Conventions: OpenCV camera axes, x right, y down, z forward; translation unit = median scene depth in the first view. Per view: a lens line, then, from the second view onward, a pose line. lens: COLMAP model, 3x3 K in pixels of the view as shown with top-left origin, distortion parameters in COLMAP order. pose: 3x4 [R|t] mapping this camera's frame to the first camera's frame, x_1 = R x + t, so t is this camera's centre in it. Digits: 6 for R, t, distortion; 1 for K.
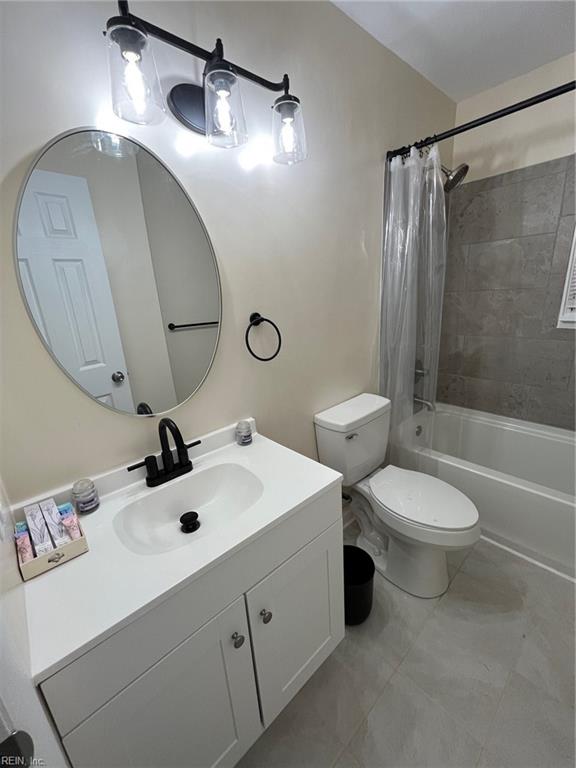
lens RADIAL K [[315.6, 0, 288.0], [0, 315.6, 384.0], [0, 0, 1]] dist [-0.000950, -0.000770]
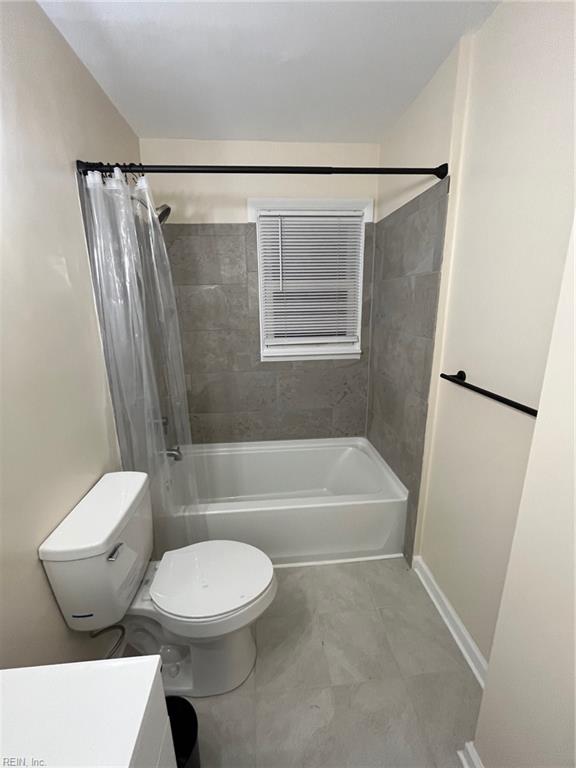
lens RADIAL K [[315.6, 0, 288.0], [0, 315.6, 384.0], [0, 0, 1]] dist [-0.000950, -0.000770]
pose [[0.605187, -0.149544, 0.781911, -0.043852], [0.206934, 0.977986, 0.026880, -0.107818], [-0.768717, 0.145537, 0.622810, 0.185021]]
